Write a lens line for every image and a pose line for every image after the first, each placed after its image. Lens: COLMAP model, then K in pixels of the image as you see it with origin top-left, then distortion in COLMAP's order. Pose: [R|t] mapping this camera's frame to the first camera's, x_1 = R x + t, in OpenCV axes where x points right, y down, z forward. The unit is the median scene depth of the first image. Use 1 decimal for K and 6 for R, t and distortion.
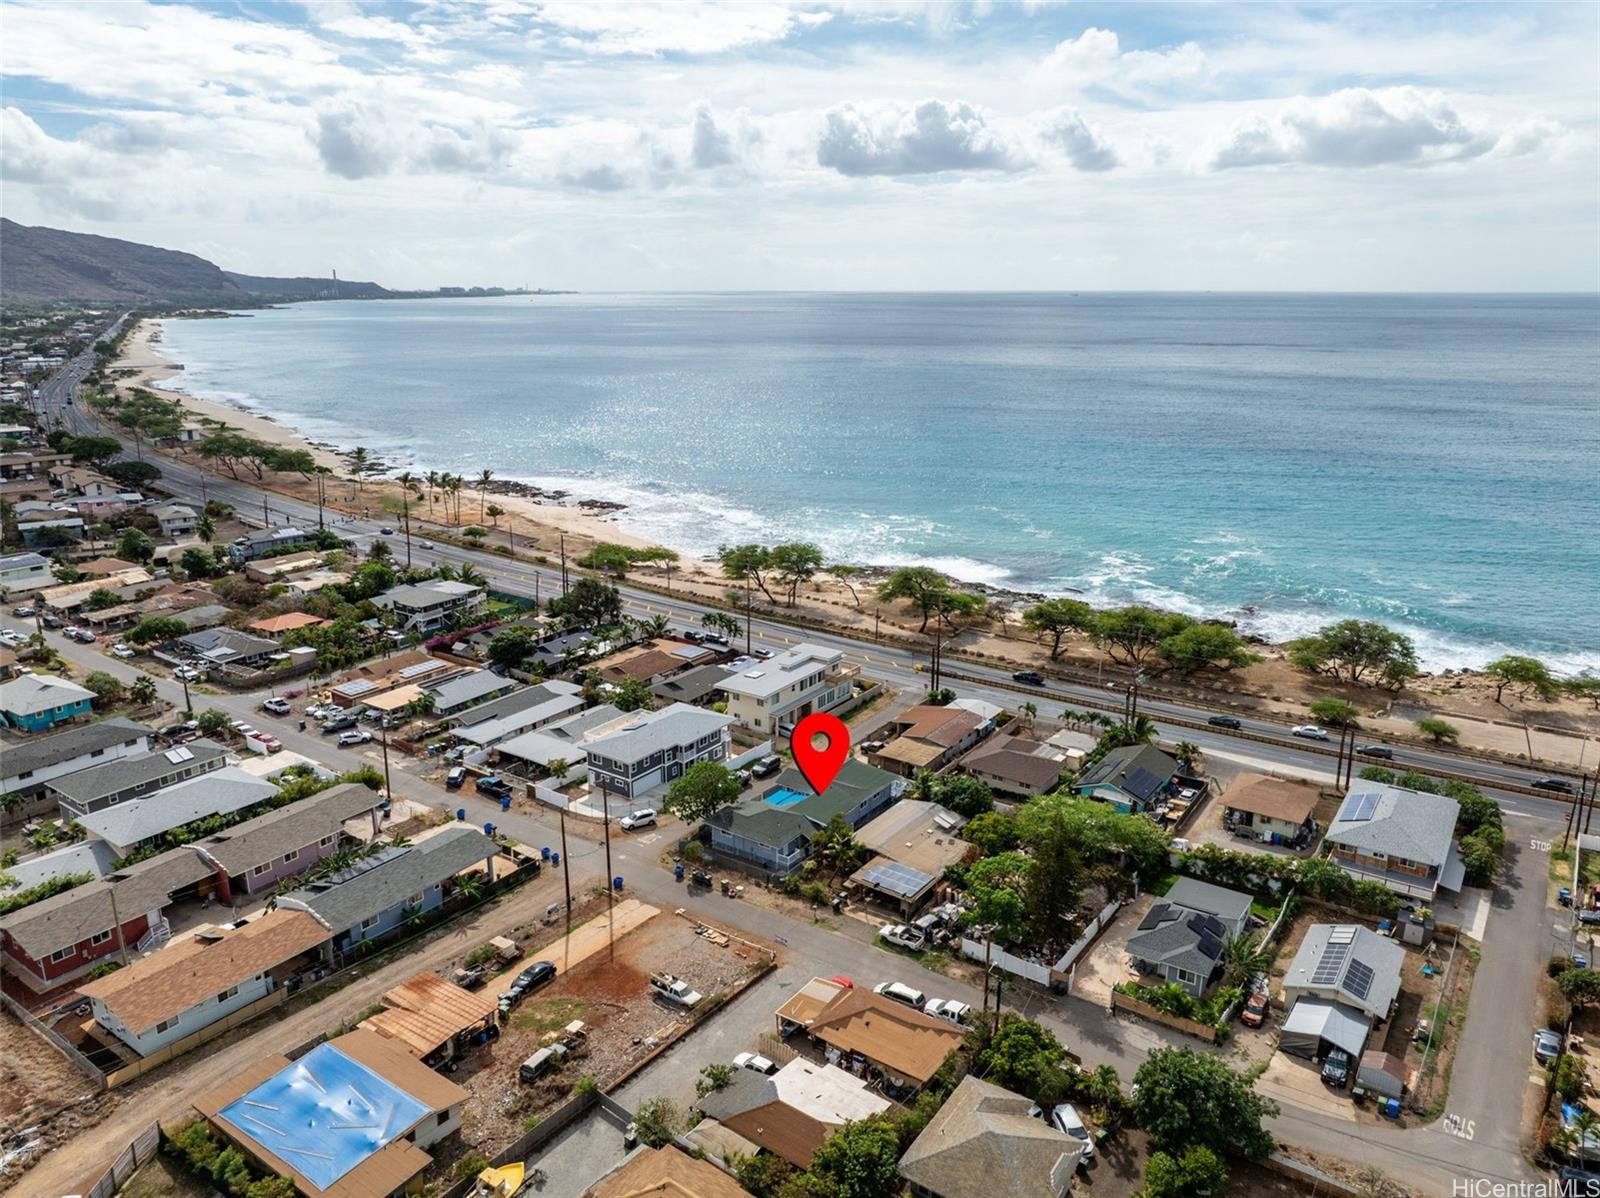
lens RADIAL K [[1101.6, 0, 800.0], [0, 1101.6, 599.0], [0, 0, 1]] dist [-0.005671, -0.002050]
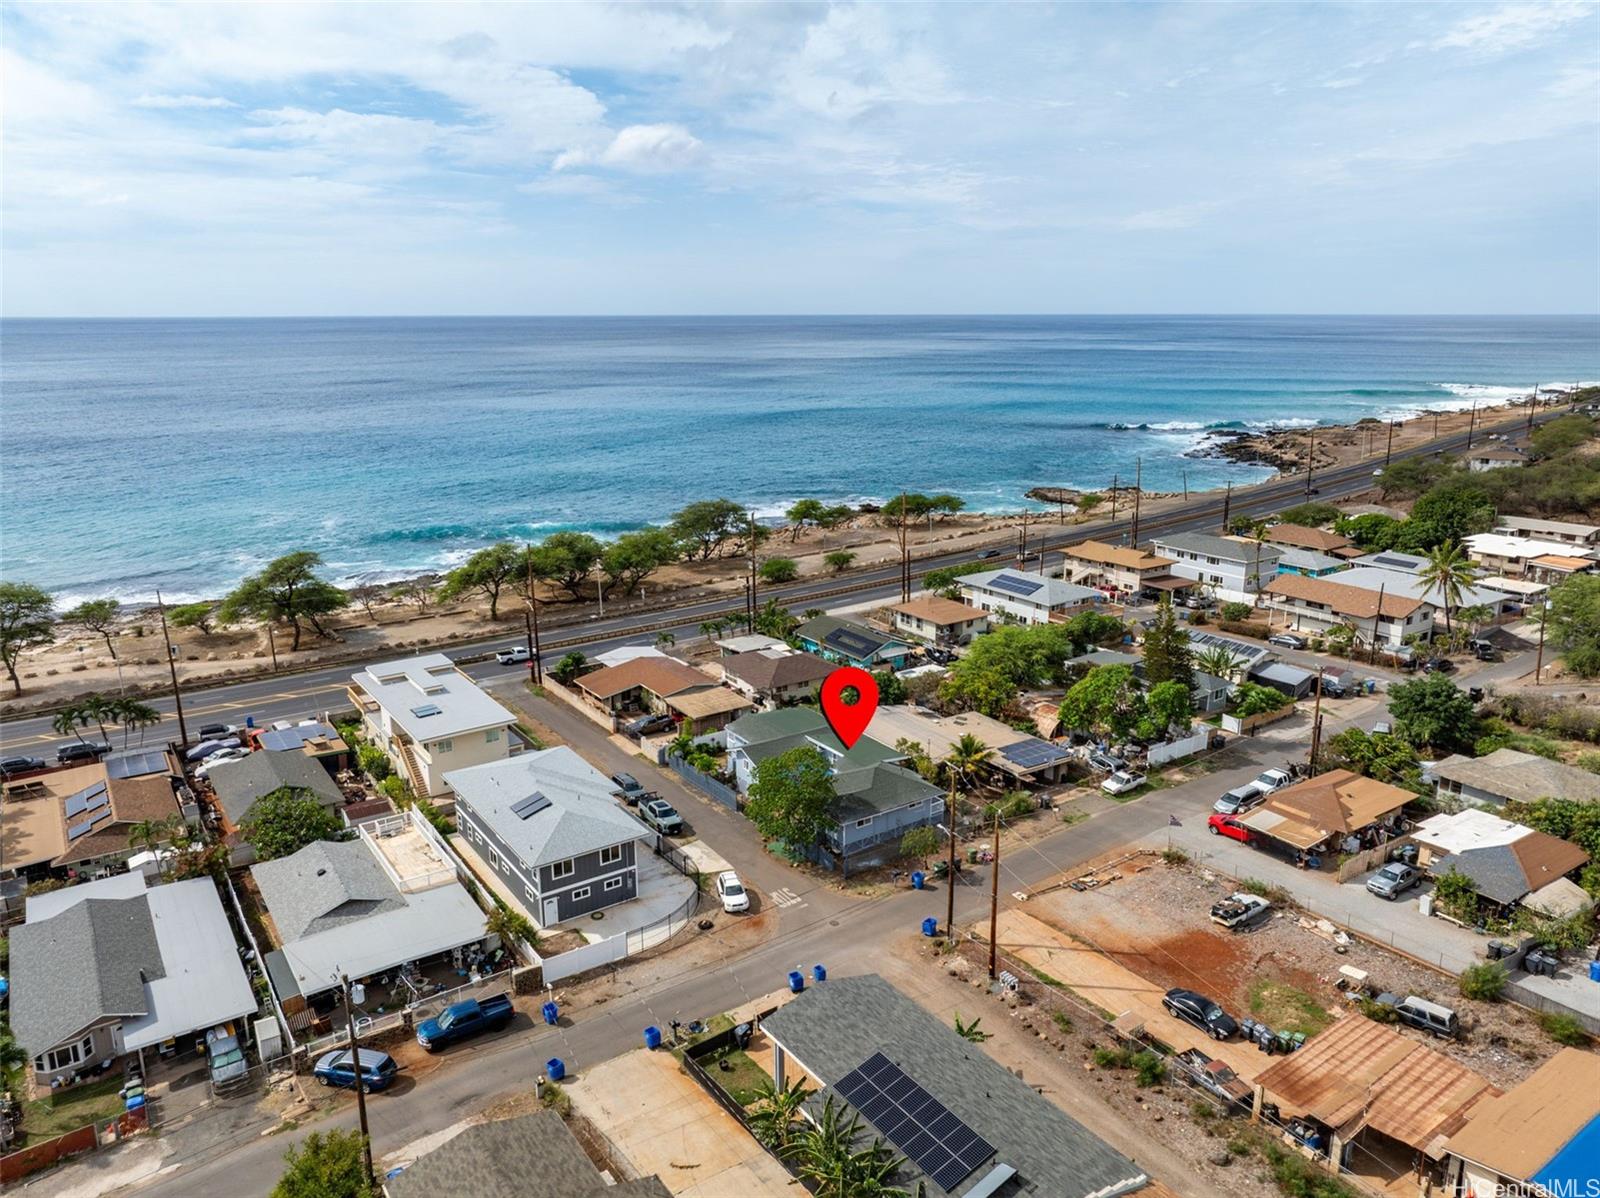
lens RADIAL K [[1101.6, 0, 800.0], [0, 1101.6, 599.0], [0, 0, 1]] dist [-0.005671, -0.002050]
pose [[0.342636, -0.234652, 0.909692, -0.606752], [0.256584, 0.954864, 0.149661, -0.034916], [-0.903751, 0.182133, 0.387379, 0.651497]]
